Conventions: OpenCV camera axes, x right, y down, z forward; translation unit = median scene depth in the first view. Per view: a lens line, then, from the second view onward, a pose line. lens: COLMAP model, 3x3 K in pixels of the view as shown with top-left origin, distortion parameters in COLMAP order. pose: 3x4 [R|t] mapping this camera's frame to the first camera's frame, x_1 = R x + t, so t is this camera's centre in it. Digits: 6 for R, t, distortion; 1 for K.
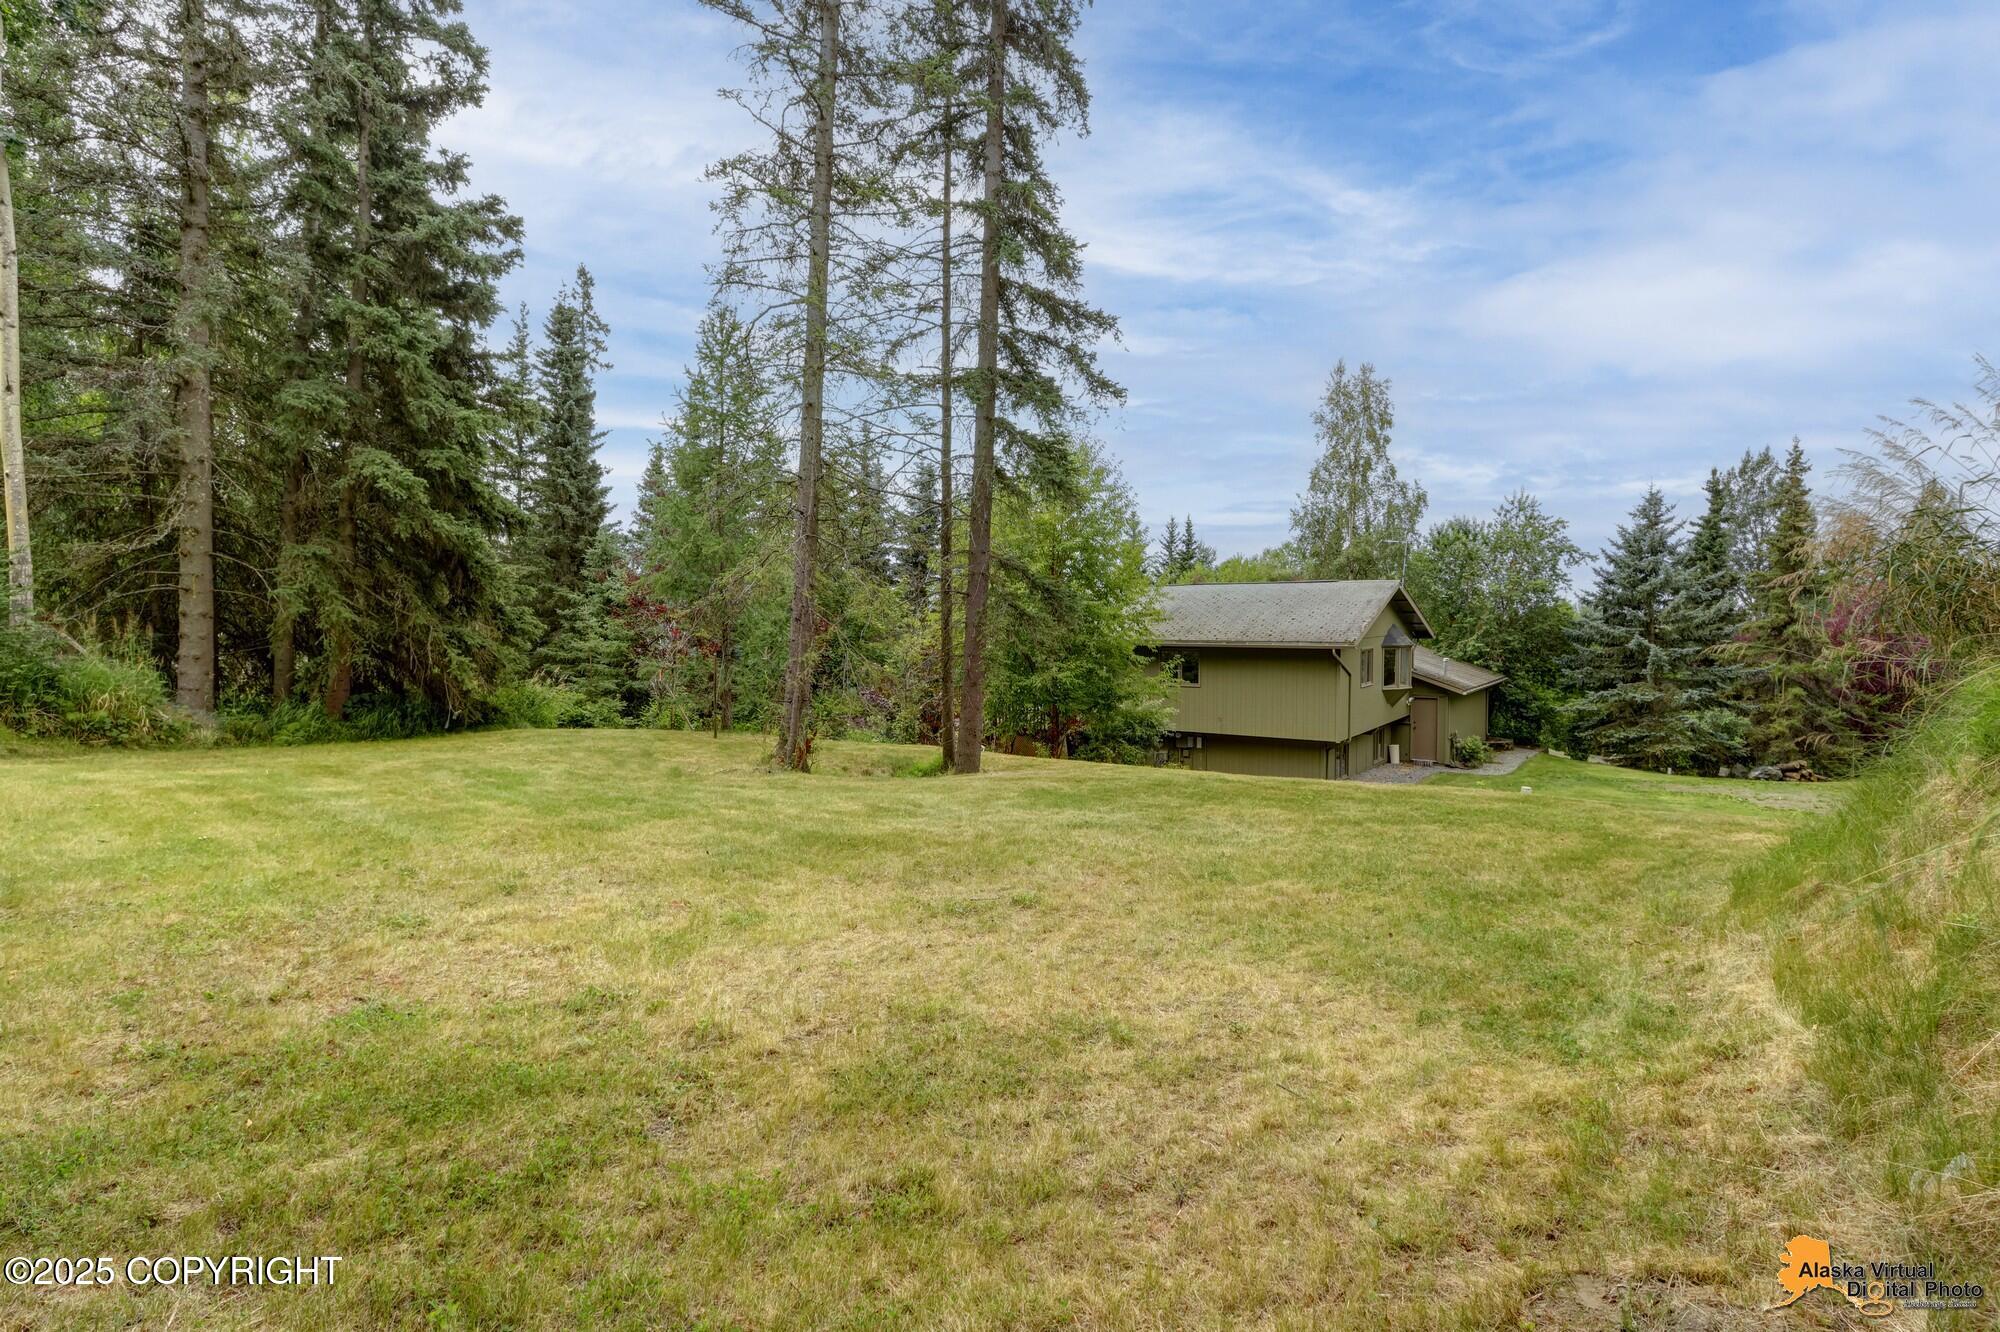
lens RADIAL K [[911.4, 0, 965.2], [0, 911.4, 657.6], [0, 0, 1]] dist [0.001191, -0.000318]
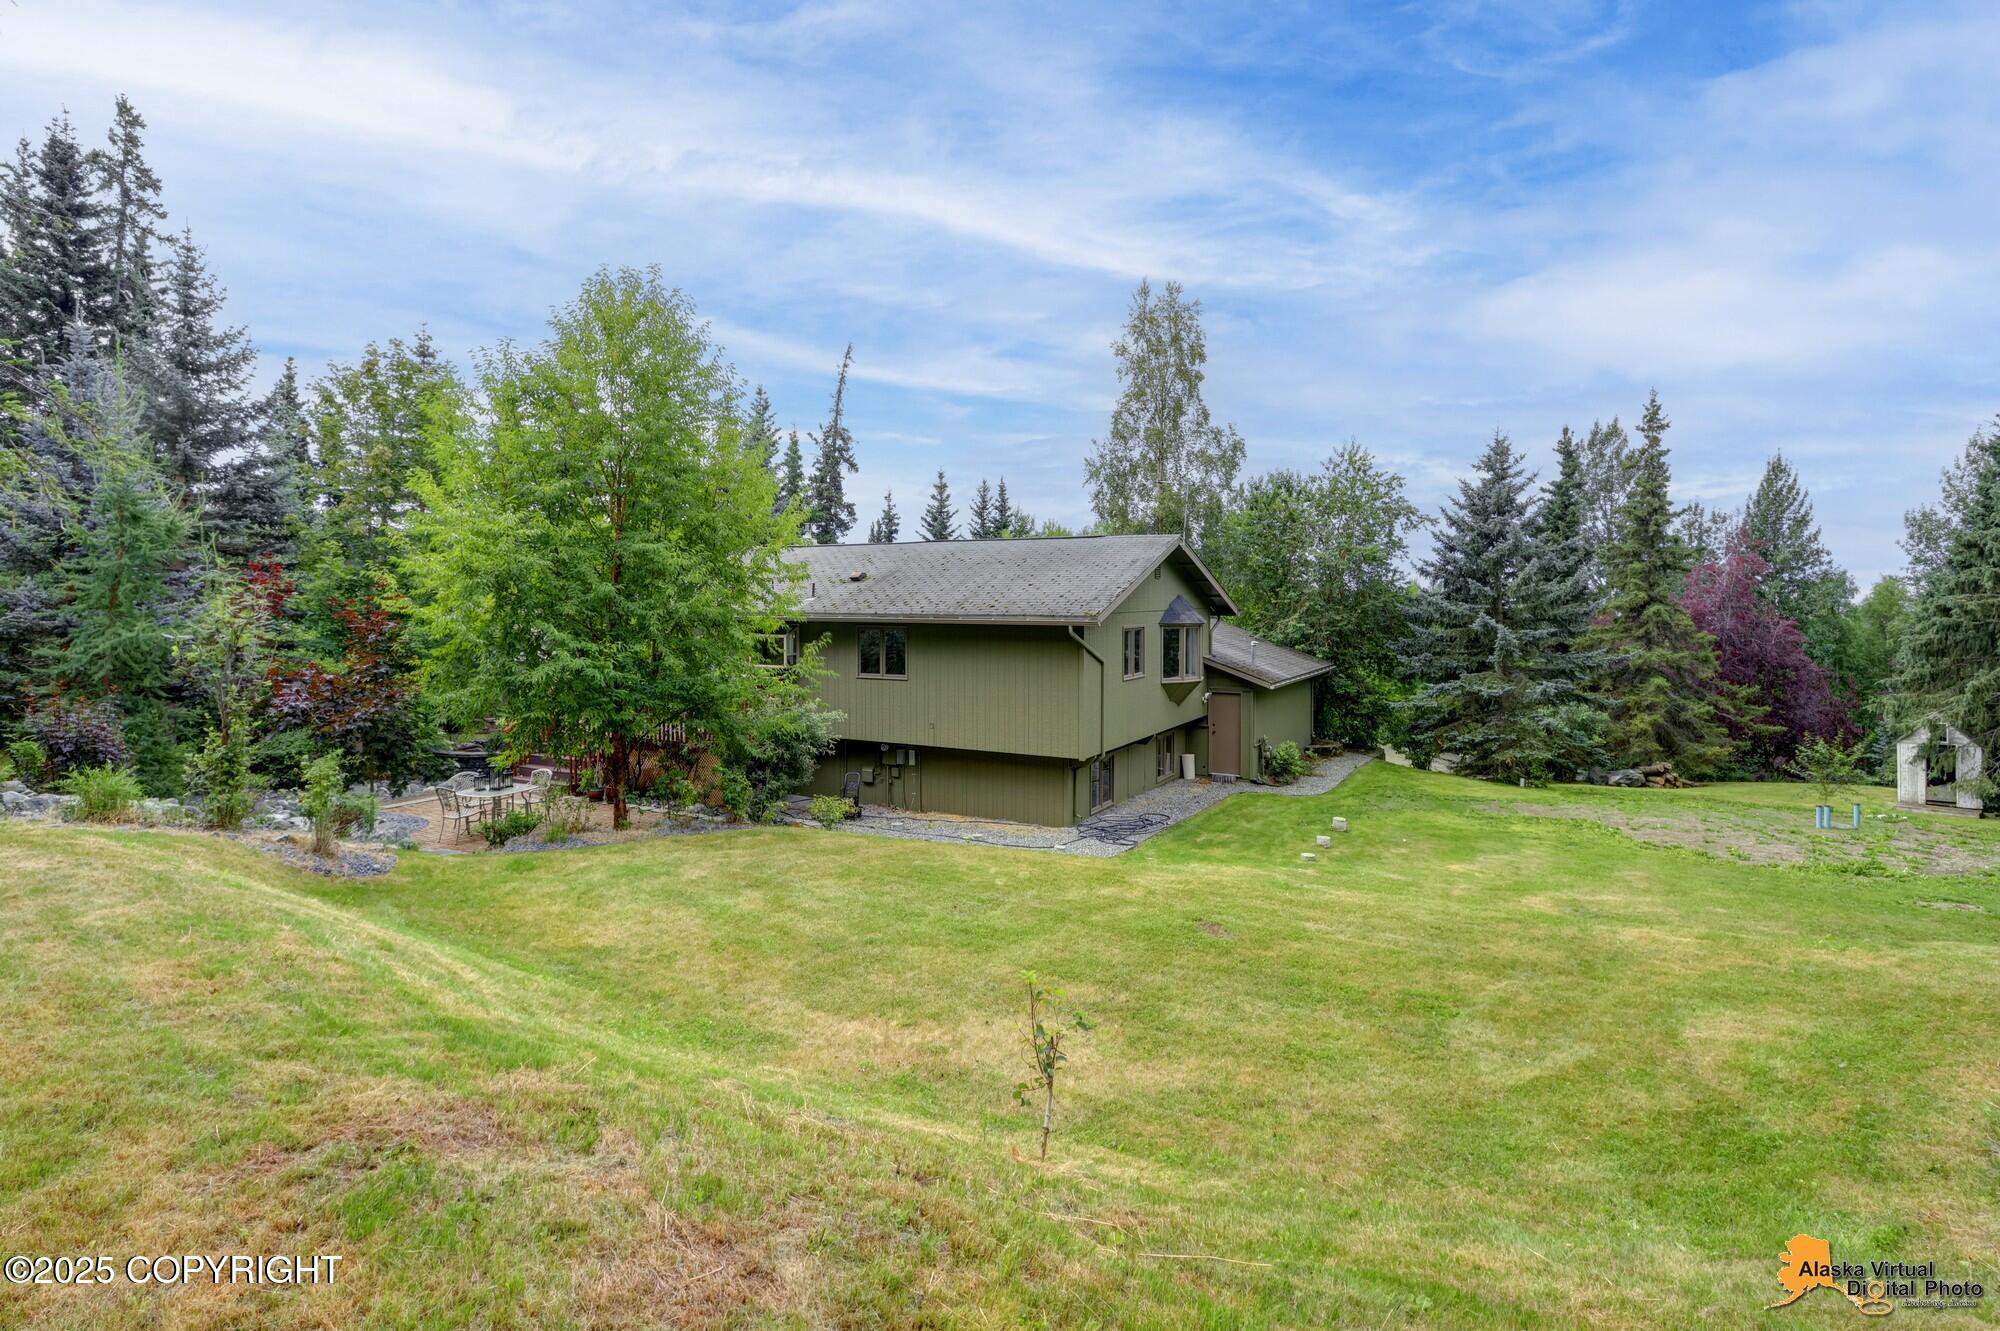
lens RADIAL K [[964.5, 0, 931.2], [0, 964.5, 621.4], [0, 0, 1]] dist [0.002019, -0.000084]
pose [[0.994084, 0.004460, 0.108521, 0.144315], [-0.001970, 0.999733, -0.023037, 0.002675], [-0.108595, 0.022686, 0.993827, 0.185385]]
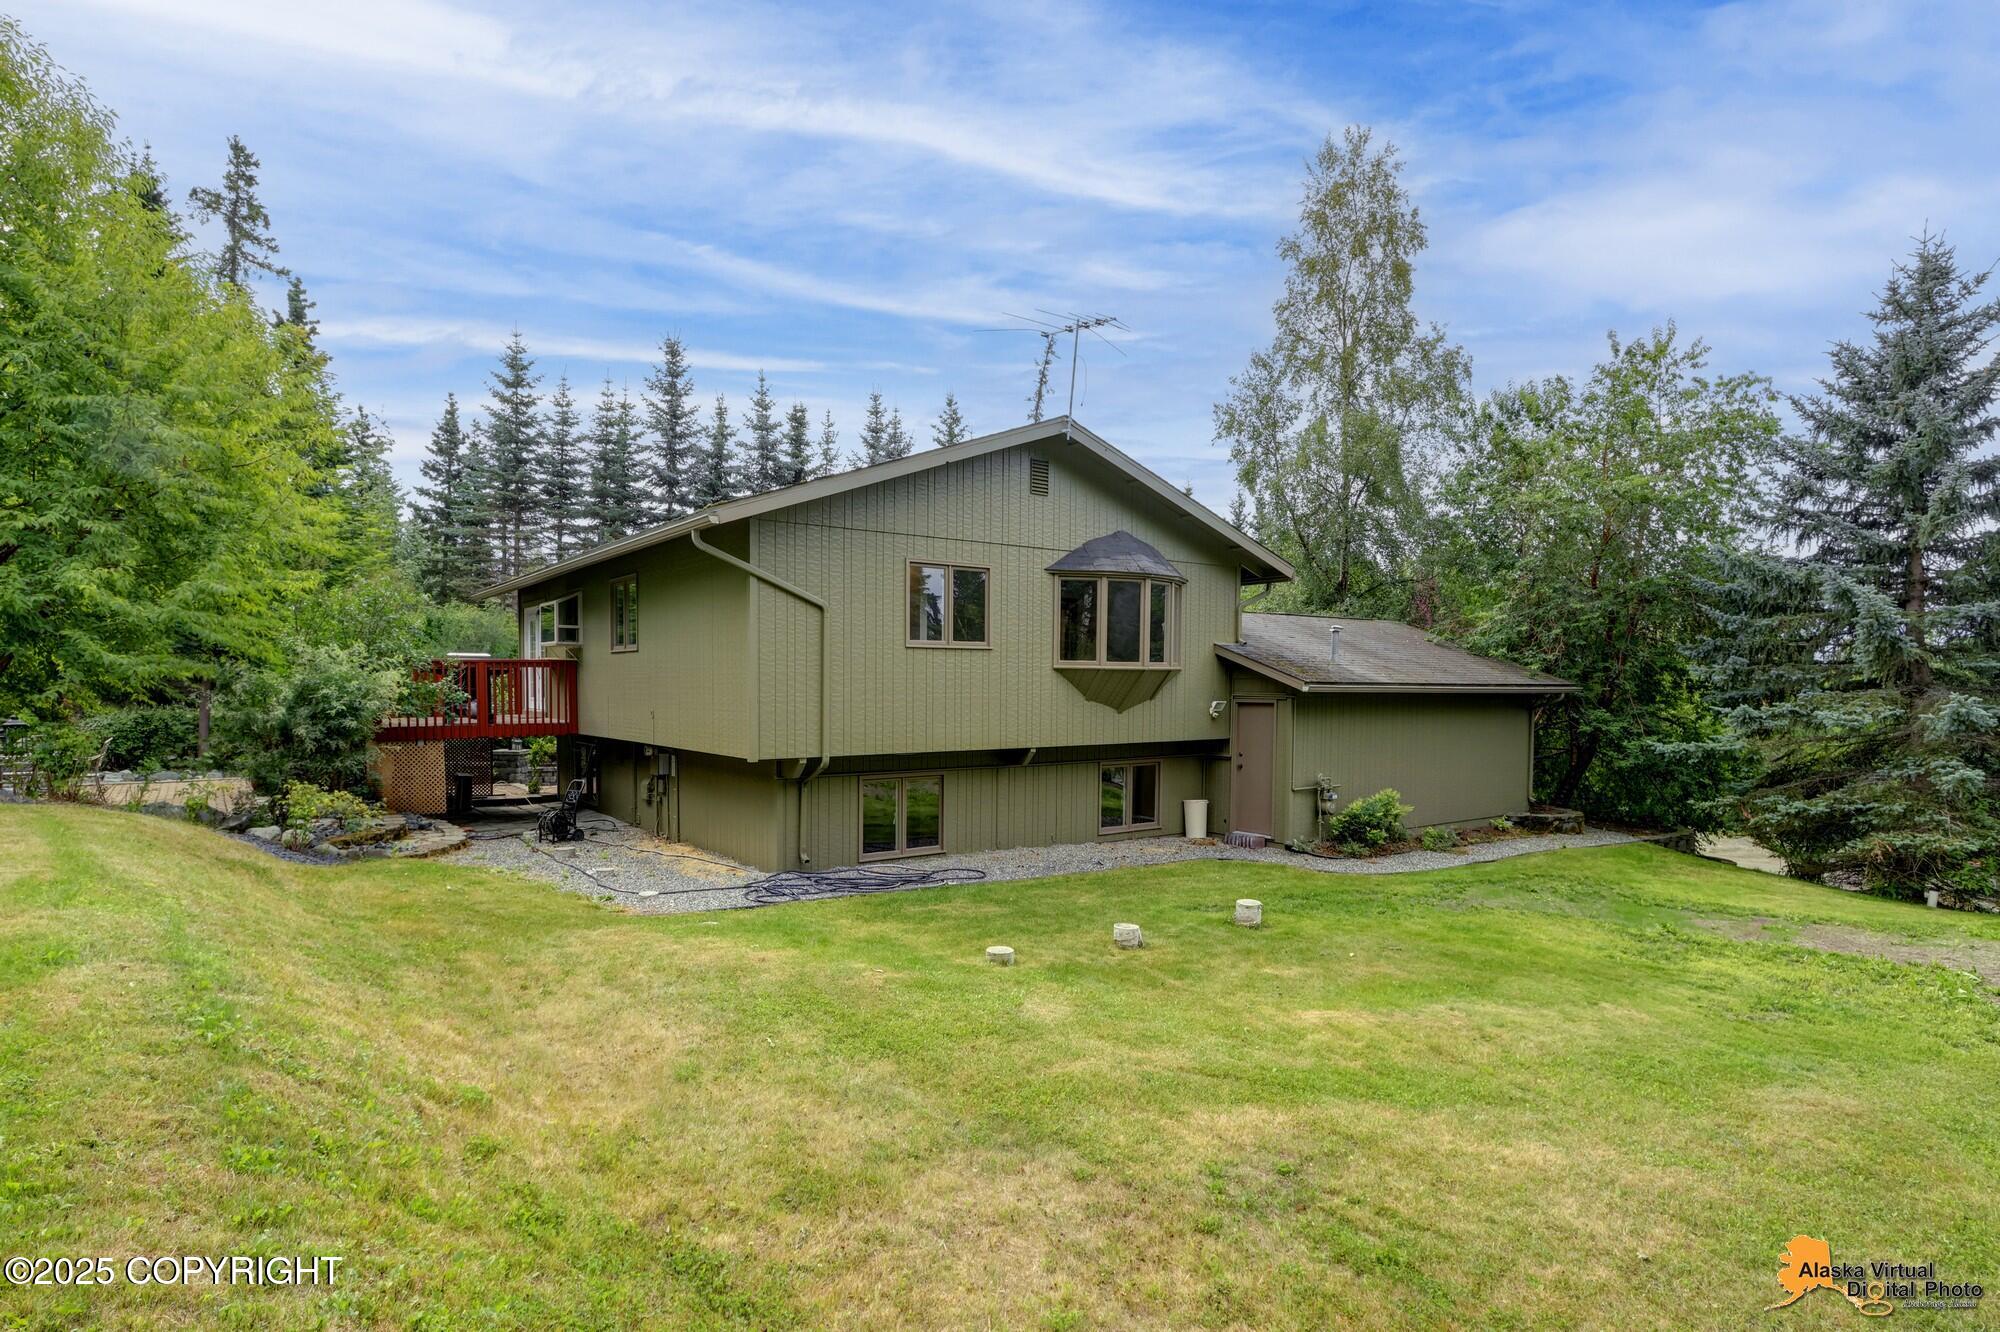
lens RADIAL K [[944.7, 0, 998.4], [0, 944.7, 733.4], [0, 0, 1]] dist [0.001213, -0.000182]
pose [[0.959767, 0.023533, -0.279810, 0.440987], [-0.021686, 0.999718, 0.009695, 0.050204], [0.279959, -0.003237, 0.960006, 0.422178]]
